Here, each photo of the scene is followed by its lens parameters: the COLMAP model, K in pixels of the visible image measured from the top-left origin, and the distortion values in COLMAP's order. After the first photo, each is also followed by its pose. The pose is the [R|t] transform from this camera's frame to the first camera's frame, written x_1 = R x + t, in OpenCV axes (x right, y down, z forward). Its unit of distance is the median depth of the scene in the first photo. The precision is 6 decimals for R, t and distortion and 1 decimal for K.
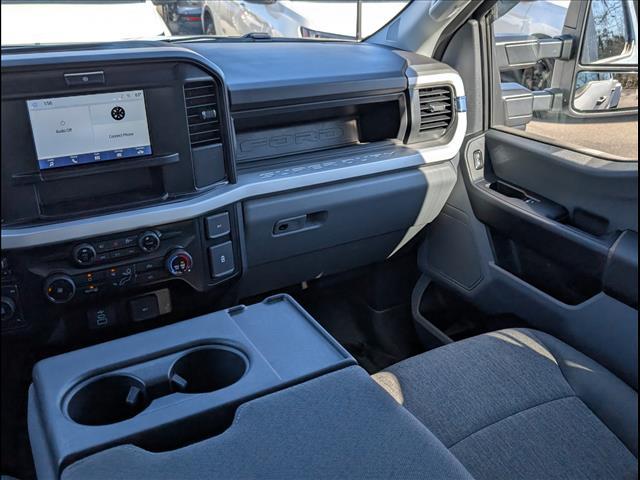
lens RADIAL K [[603.5, 0, 319.7], [0, 603.5, 236.9], [0, 0, 1]] dist [-0.004284, 0.000000]
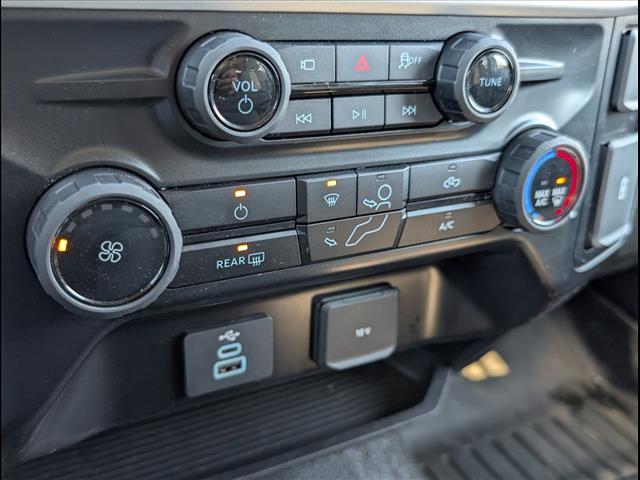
lens RADIAL K [[603.5, 0, 316.8], [0, 603.5, 239.6], [0, 0, 1]] dist [-0.004284, 0.000000]
pose [[0.996319, 0.085629, 0.004117, -0.360842], [-0.085727, 0.994861, 0.053871, 0.067689], [0.000517, -0.054025, 0.998539, 0.794007]]
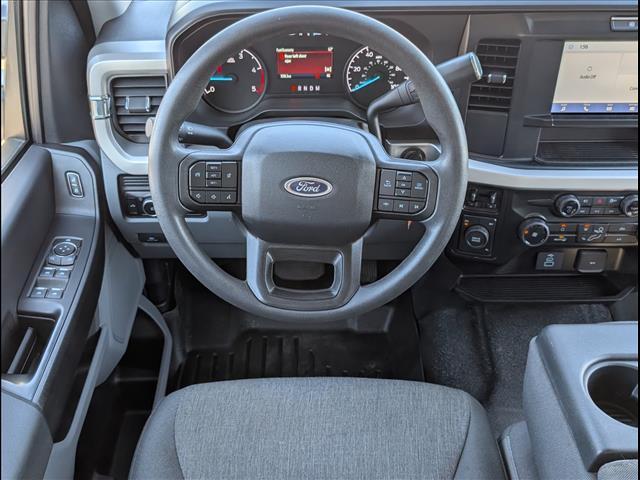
lens RADIAL K [[603.5, 0, 320.5], [0, 603.5, 241.8], [0, 0, 1]] dist [-0.004284, 0.000000]
pose [[0.869095, 0.288321, -0.401925, -0.329267], [-0.189704, 0.944704, 0.267482, -0.103031], [0.456821, -0.156220, 0.875734, -0.061808]]
